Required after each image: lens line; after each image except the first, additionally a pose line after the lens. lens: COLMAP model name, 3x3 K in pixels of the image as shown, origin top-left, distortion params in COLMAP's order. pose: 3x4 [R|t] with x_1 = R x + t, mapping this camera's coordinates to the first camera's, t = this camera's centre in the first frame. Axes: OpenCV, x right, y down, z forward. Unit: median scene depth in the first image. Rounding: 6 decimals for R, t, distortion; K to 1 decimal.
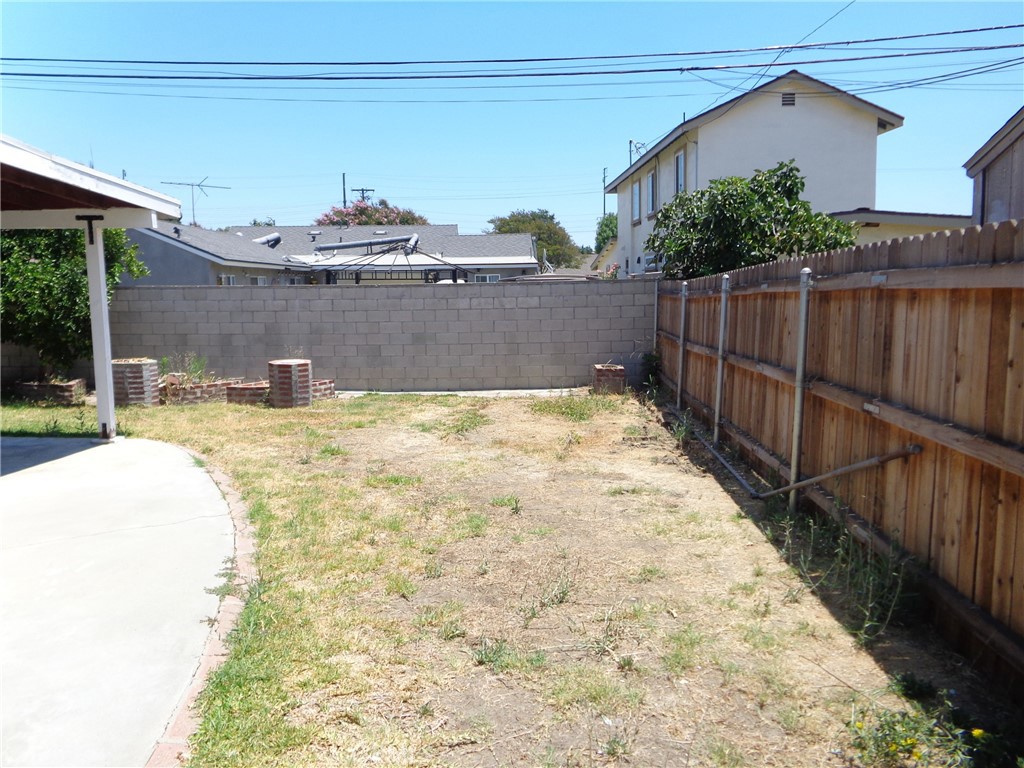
lens RADIAL K [[777.5, 0, 492.1], [0, 777.5, 384.6], [0, 0, 1]] dist [-0.009172, 0.002759]
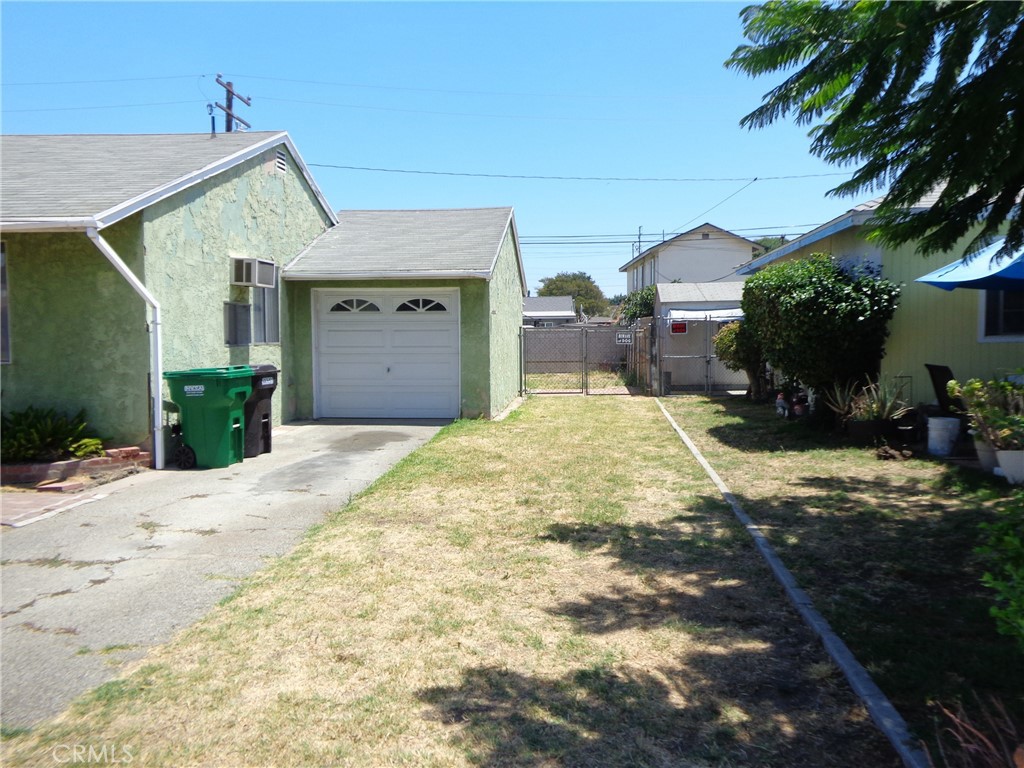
lens RADIAL K [[767.8, 0, 511.4], [0, 767.8, 393.8], [0, 0, 1]] dist [-0.001385, 0.007410]
pose [[0.999430, 0.020605, -0.026741, -0.017777], [-0.021765, 0.998800, -0.043864, 0.047752], [0.025806, 0.044421, 0.998680, -0.359714]]
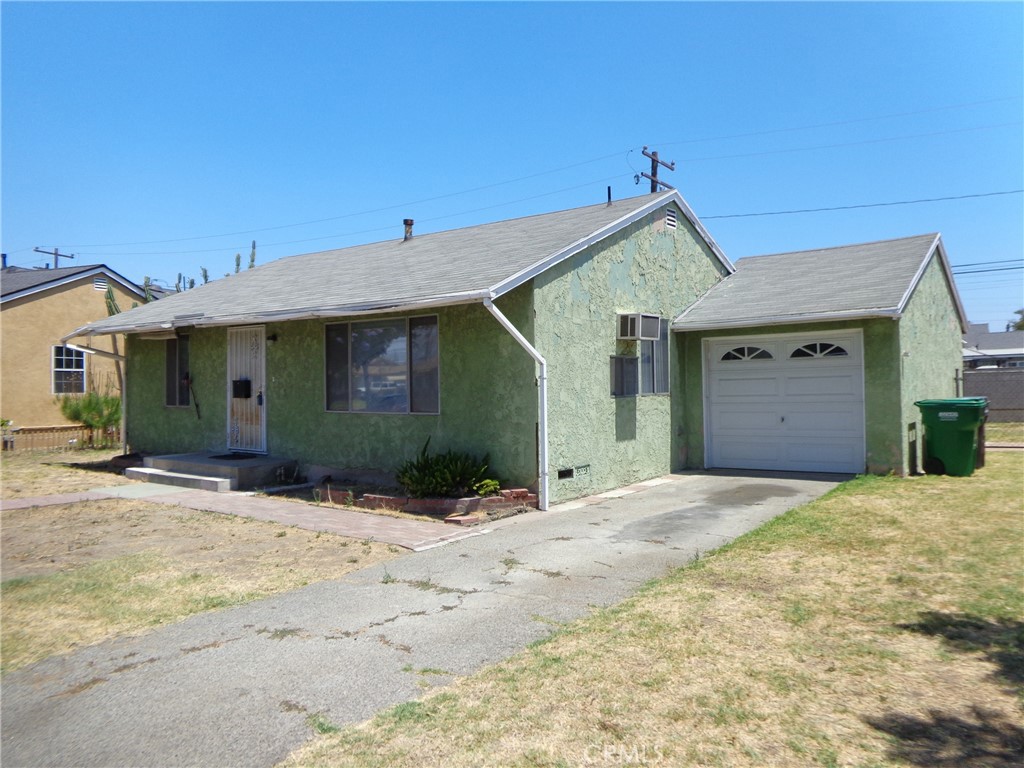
lens RADIAL K [[753.8, 0, 506.7], [0, 753.8, 395.7], [0, 0, 1]] dist [-0.014462, 0.005759]
pose [[0.826383, 0.005665, -0.563080, -0.004945], [-0.060819, 0.994998, -0.079247, 0.046129], [0.559814, 0.099734, 0.822594, -0.350647]]
